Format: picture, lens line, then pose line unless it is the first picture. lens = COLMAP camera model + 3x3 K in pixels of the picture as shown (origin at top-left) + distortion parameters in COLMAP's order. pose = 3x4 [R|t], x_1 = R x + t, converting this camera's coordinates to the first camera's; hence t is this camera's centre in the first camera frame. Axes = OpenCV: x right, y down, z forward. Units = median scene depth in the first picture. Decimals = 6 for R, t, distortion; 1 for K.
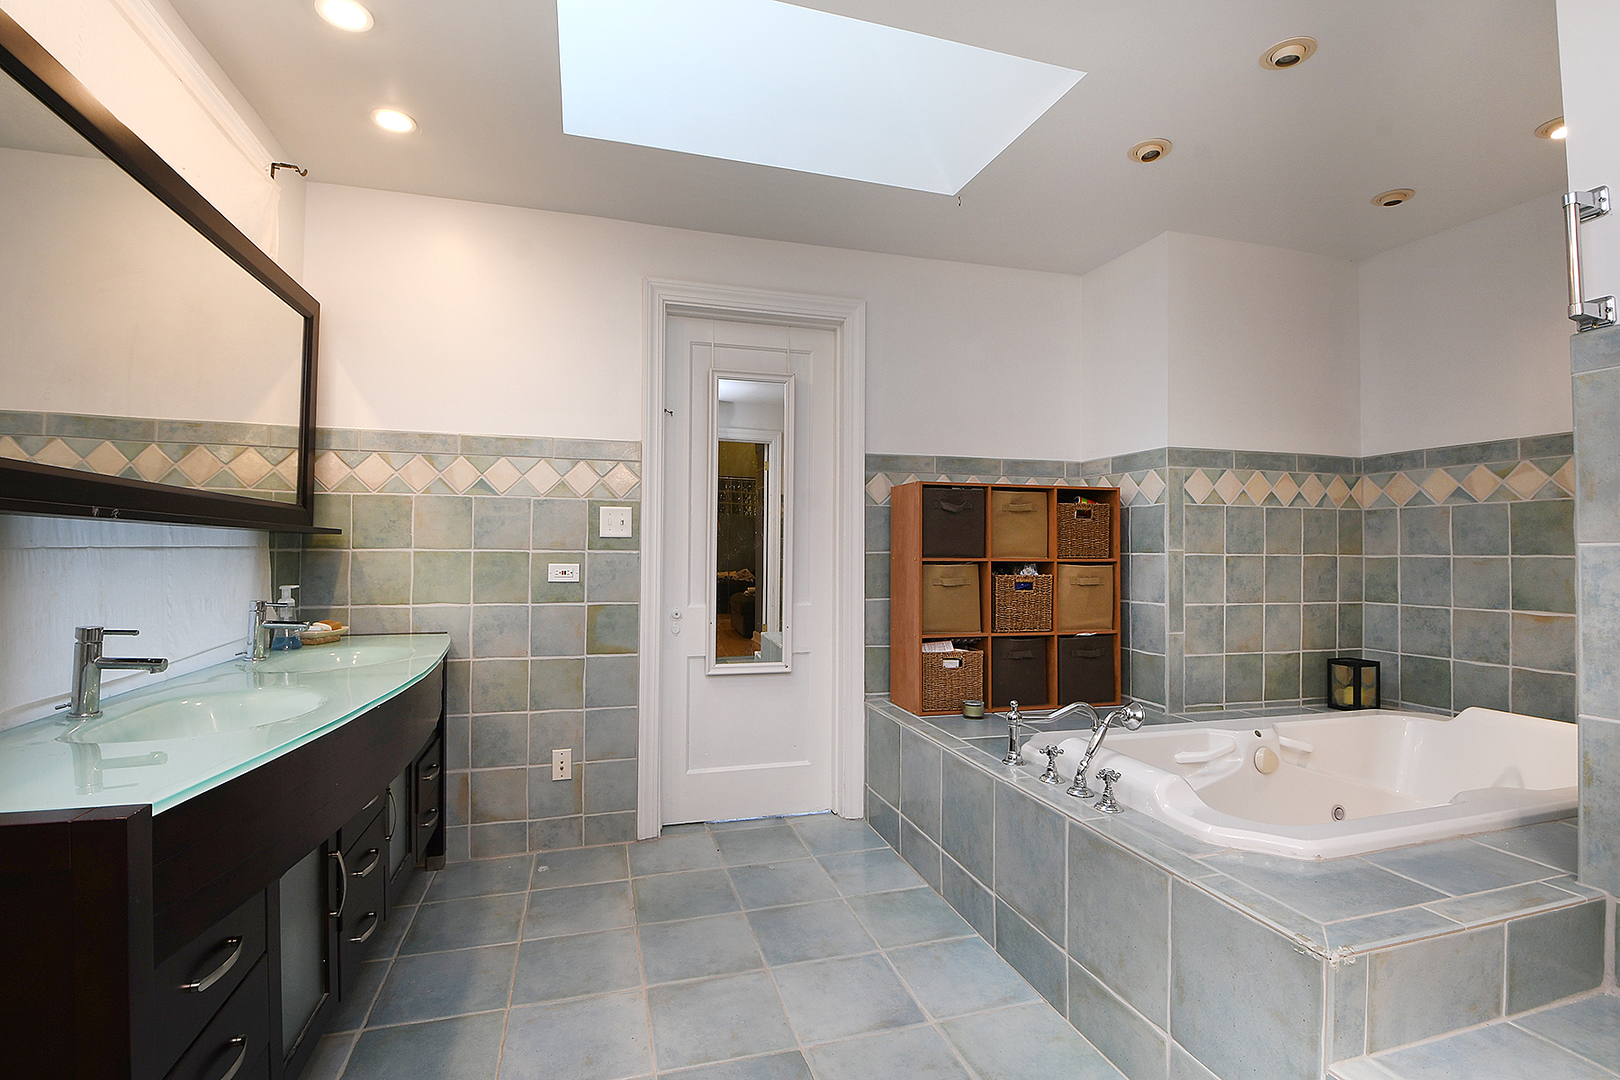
lens RADIAL K [[737.4, 0, 810.0], [0, 737.4, 540.0], [0, 0, 1]] dist [0.024884, -0.022699]
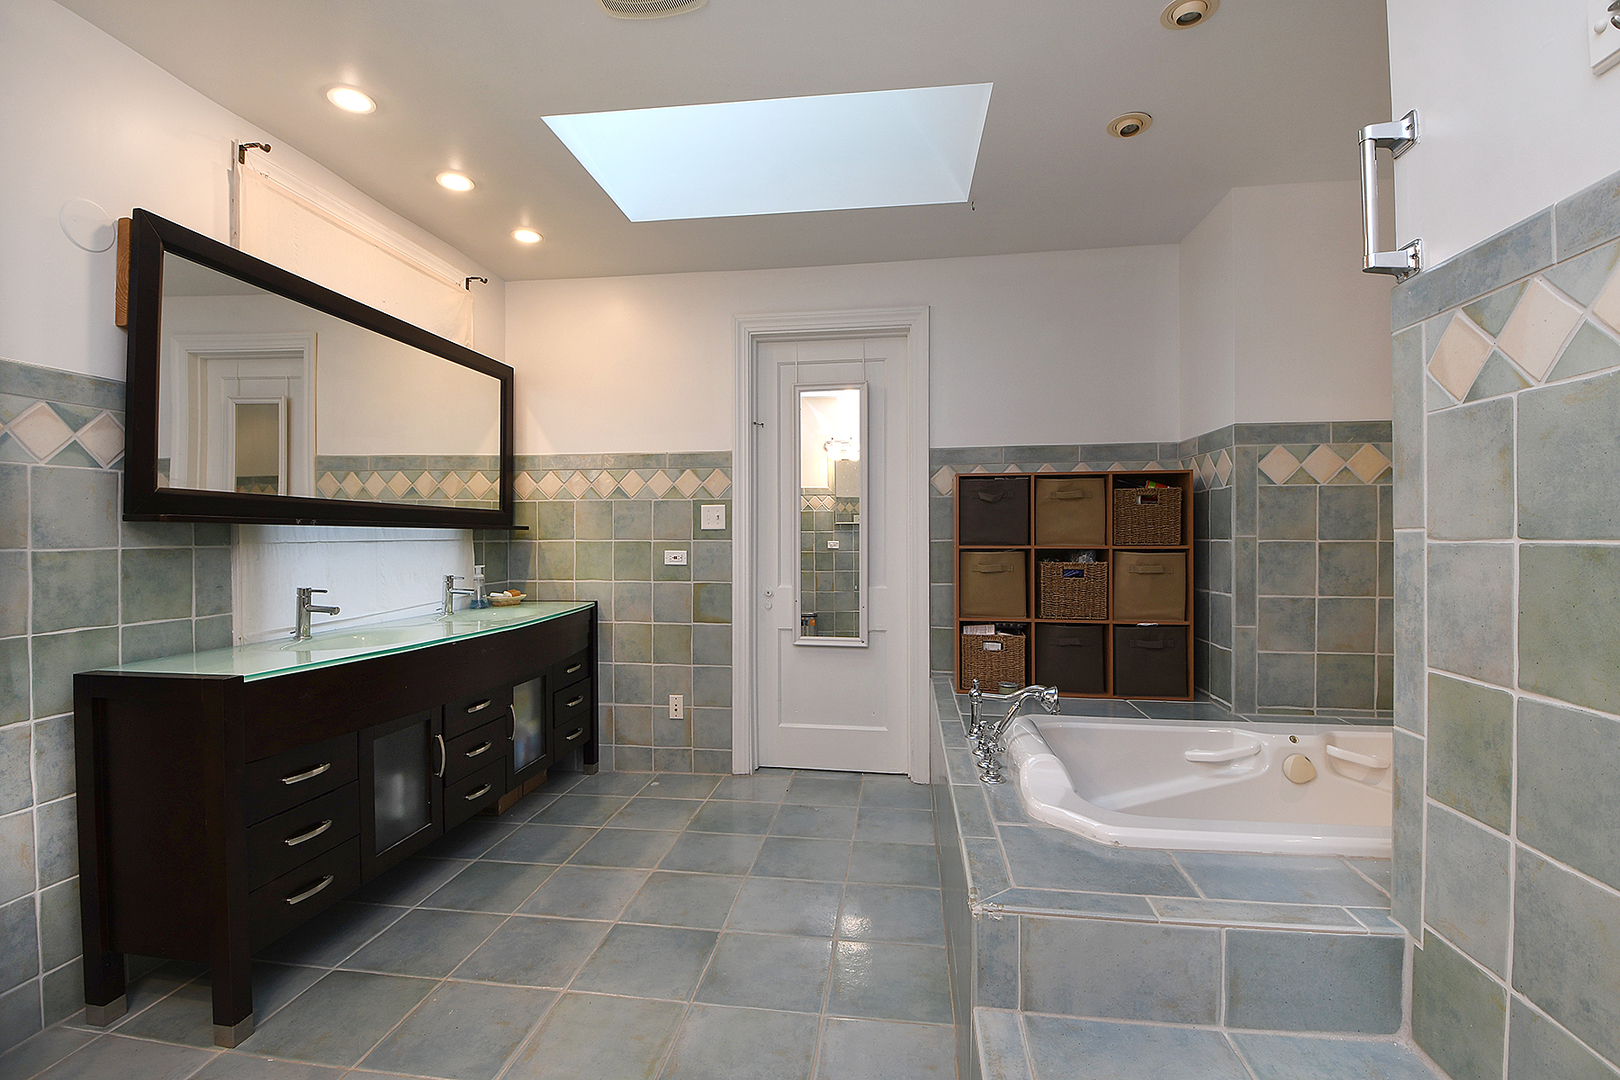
lens RADIAL K [[708.2, 0, 810.0], [0, 708.2, 540.0], [0, 0, 1]] dist [0.024127, -0.019927]
pose [[0.914530, -0.005228, -0.404485, 0.368960], [0.012864, 0.999787, 0.016163, -0.003034], [0.404314, -0.019985, 0.914402, -0.024185]]
